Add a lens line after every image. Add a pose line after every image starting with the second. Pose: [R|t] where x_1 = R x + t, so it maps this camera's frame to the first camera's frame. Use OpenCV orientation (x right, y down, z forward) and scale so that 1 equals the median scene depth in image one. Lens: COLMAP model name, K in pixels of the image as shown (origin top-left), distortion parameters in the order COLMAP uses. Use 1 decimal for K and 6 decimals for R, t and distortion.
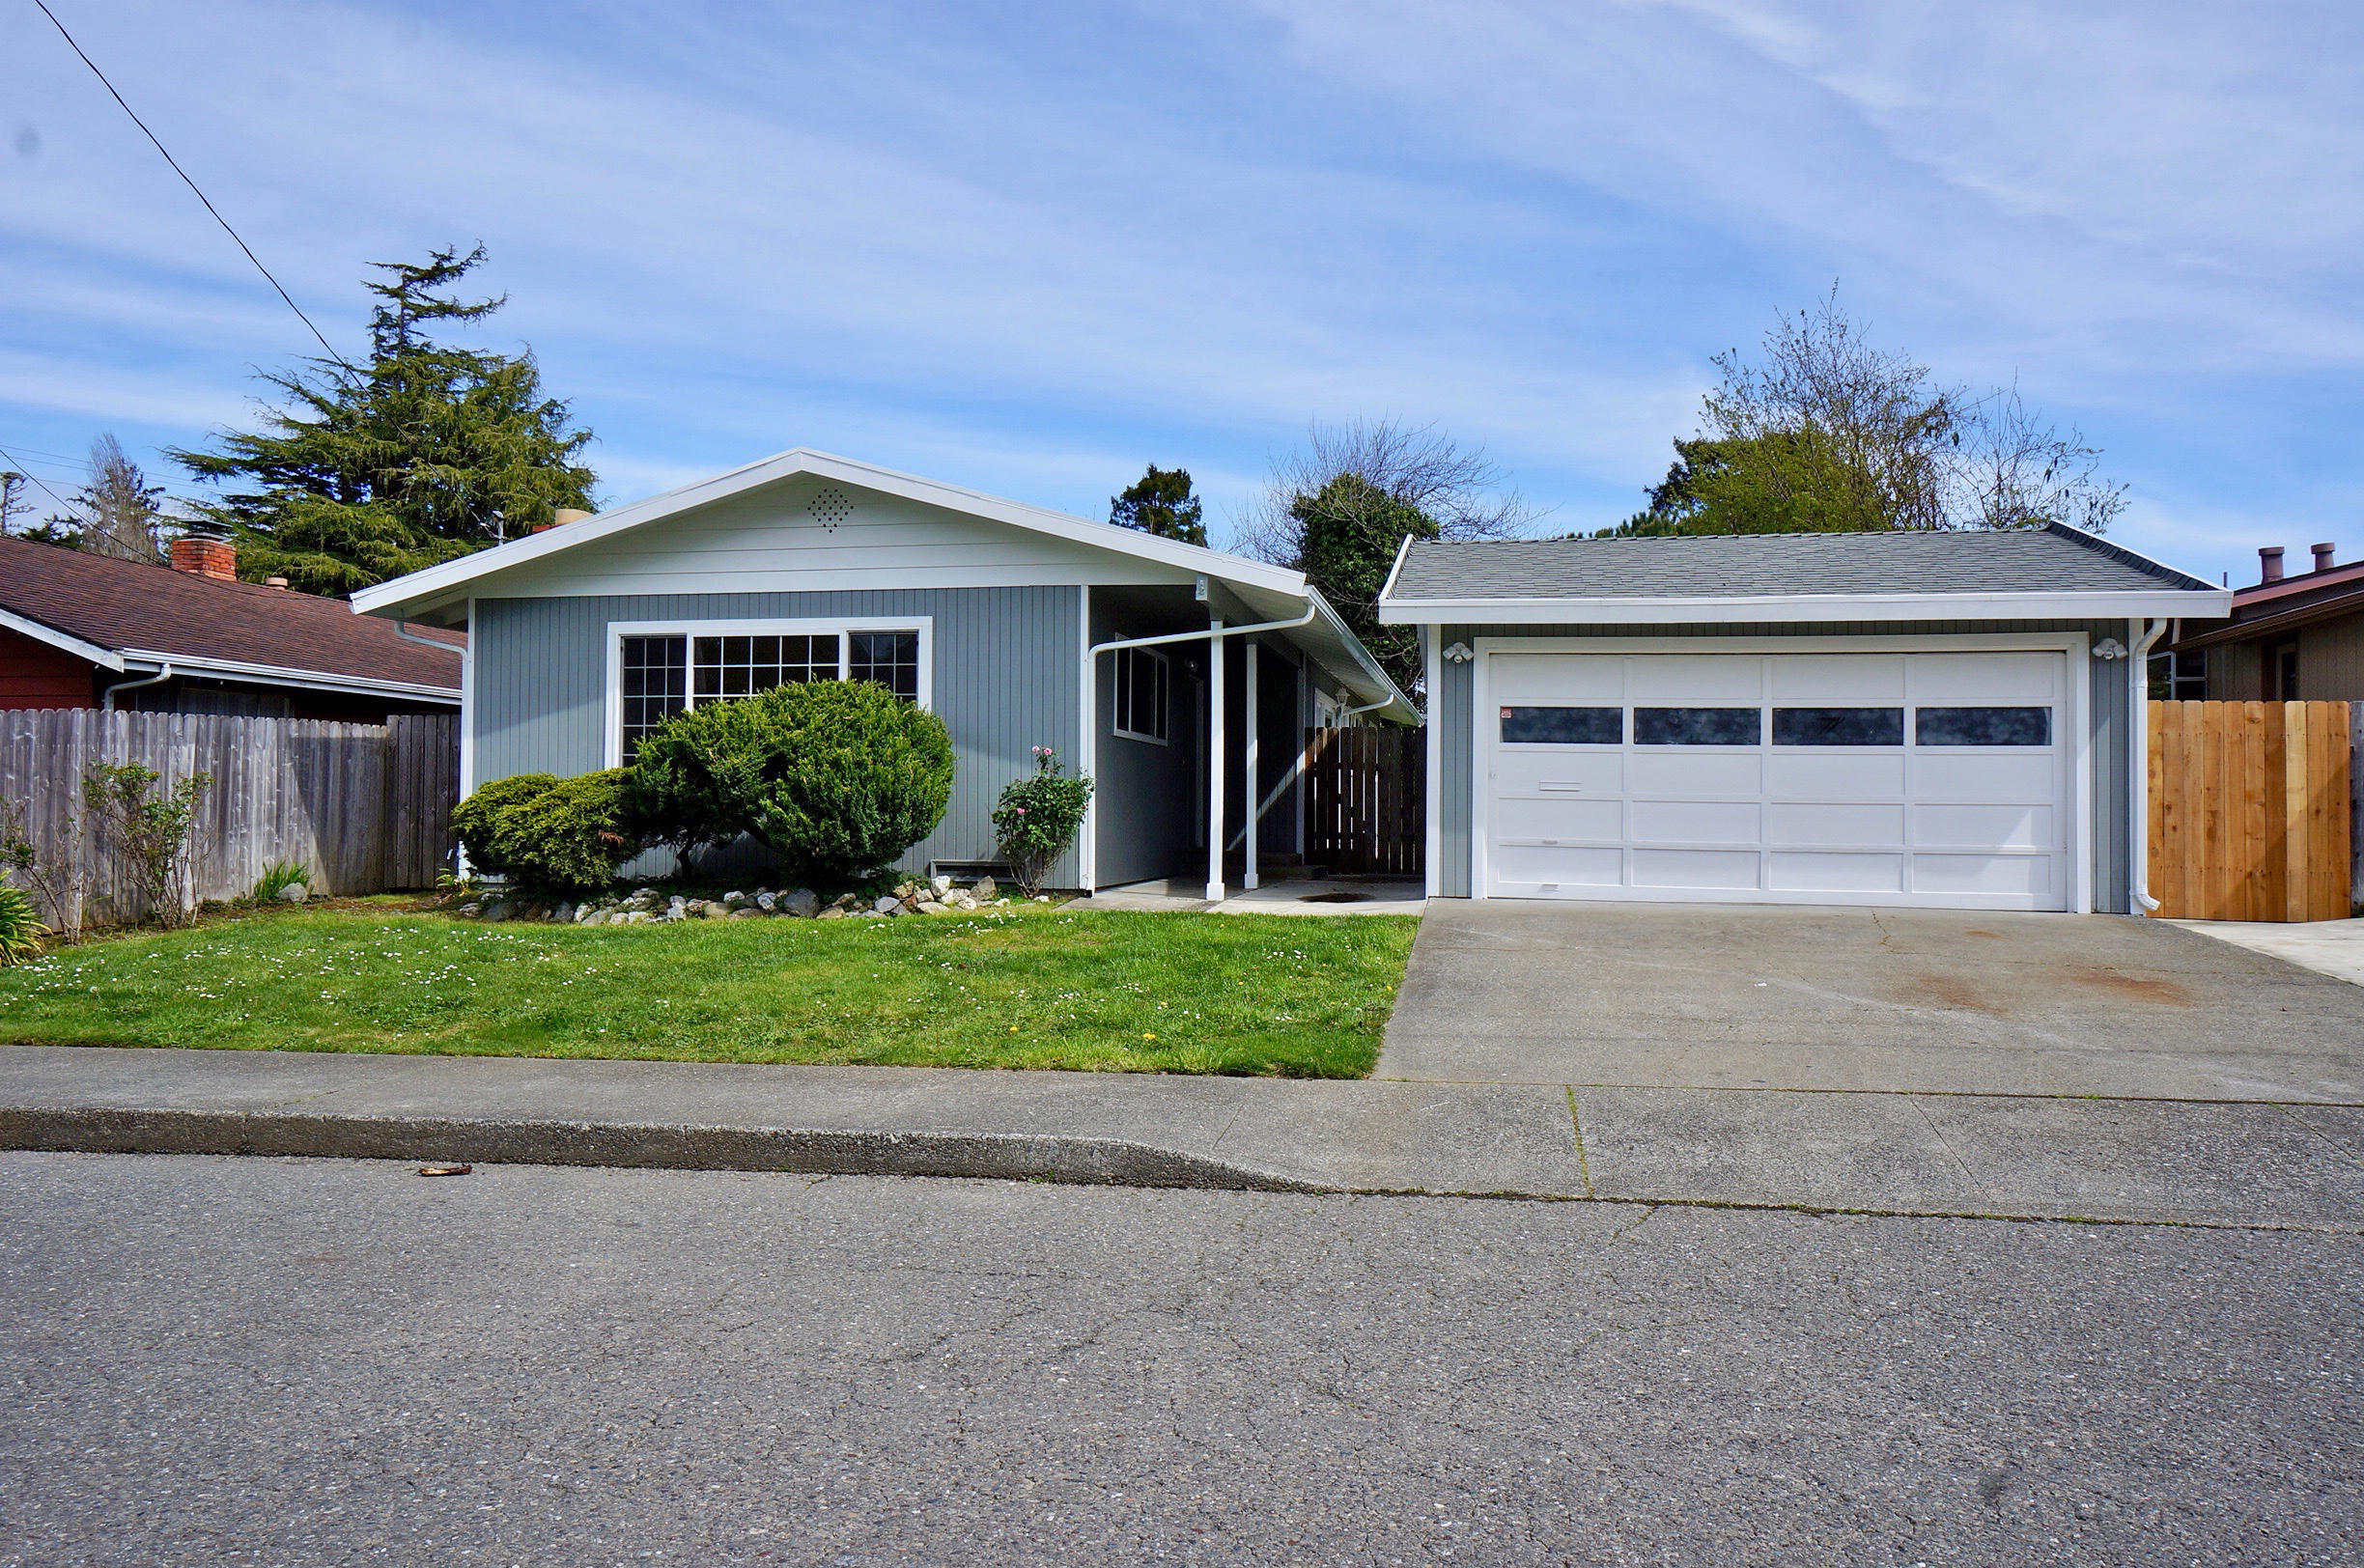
lens RADIAL K [[1631.8, 0, 1182.0], [0, 1631.8, 918.7], [0, 0, 1]] dist [0.020413, 0.001843]
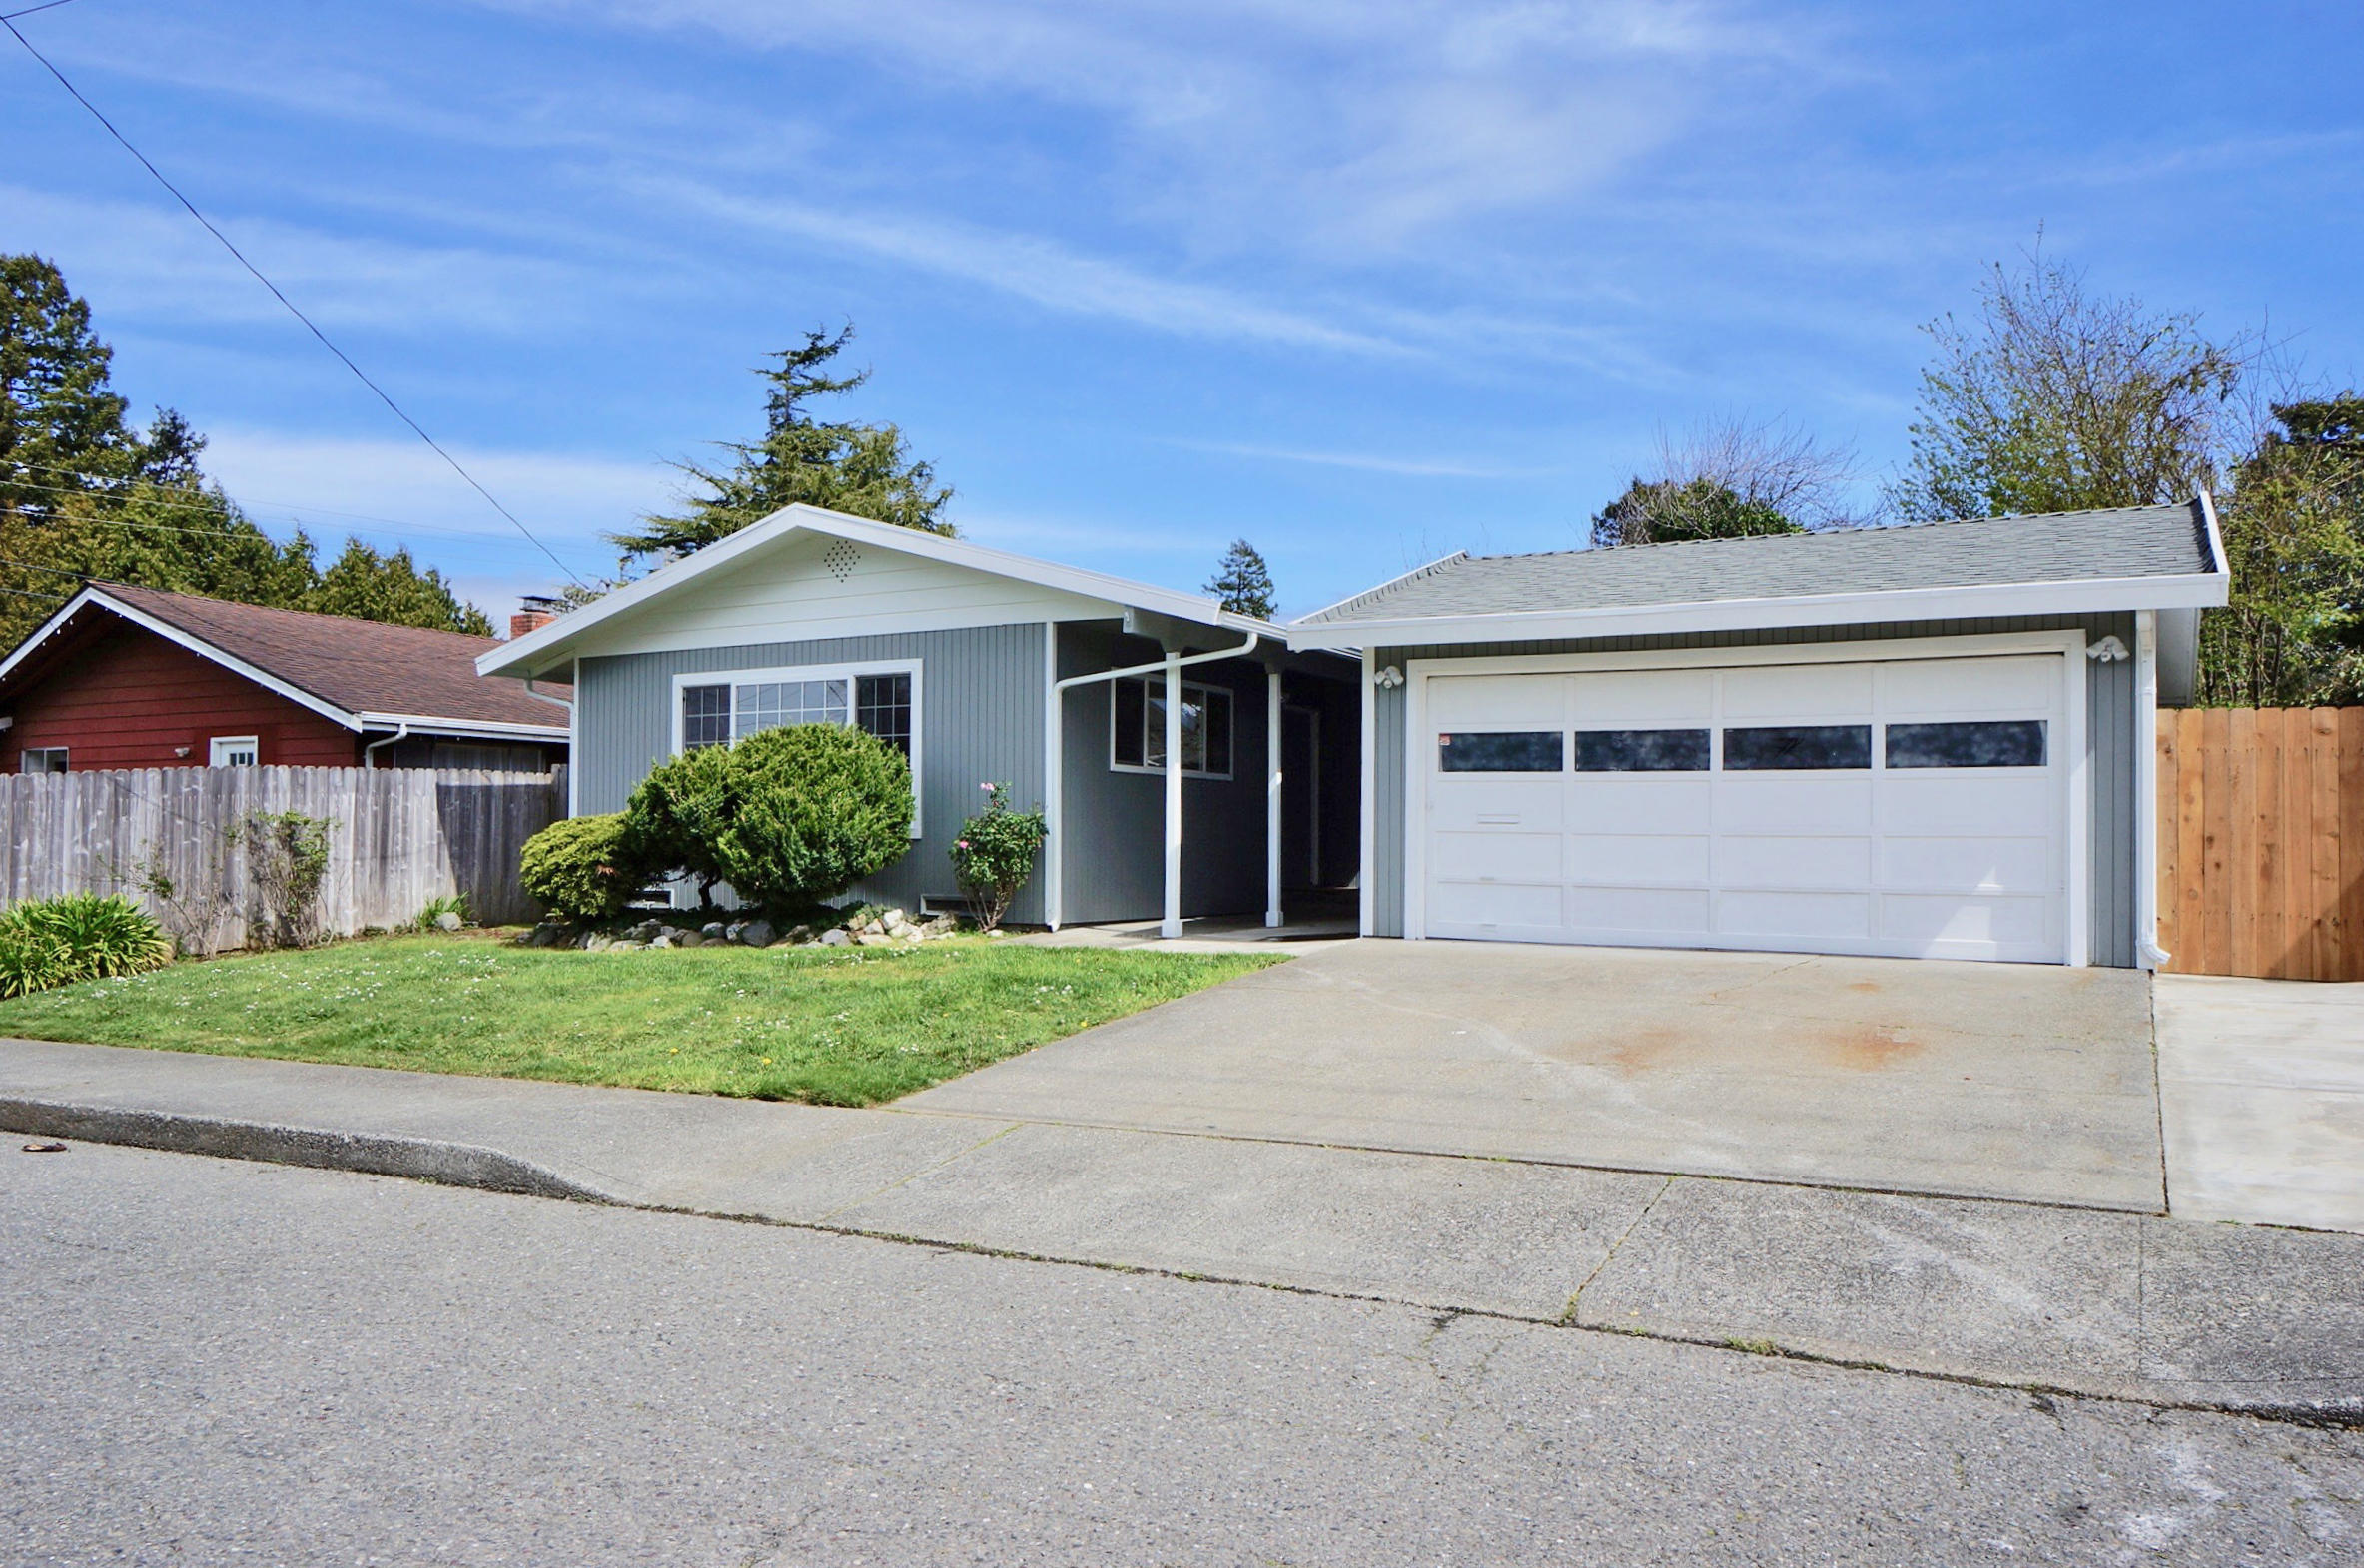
lens RADIAL K [[1690.7, 0, 1181.8], [0, 1690.7, 981.0], [0, 0, 1]] dist [-0.000120, -0.002168]
pose [[0.950429, 0.021865, -0.310172, 0.362336], [-0.018344, 0.999730, 0.014265, 0.000123], [0.310400, -0.007868, 0.950574, 0.038135]]
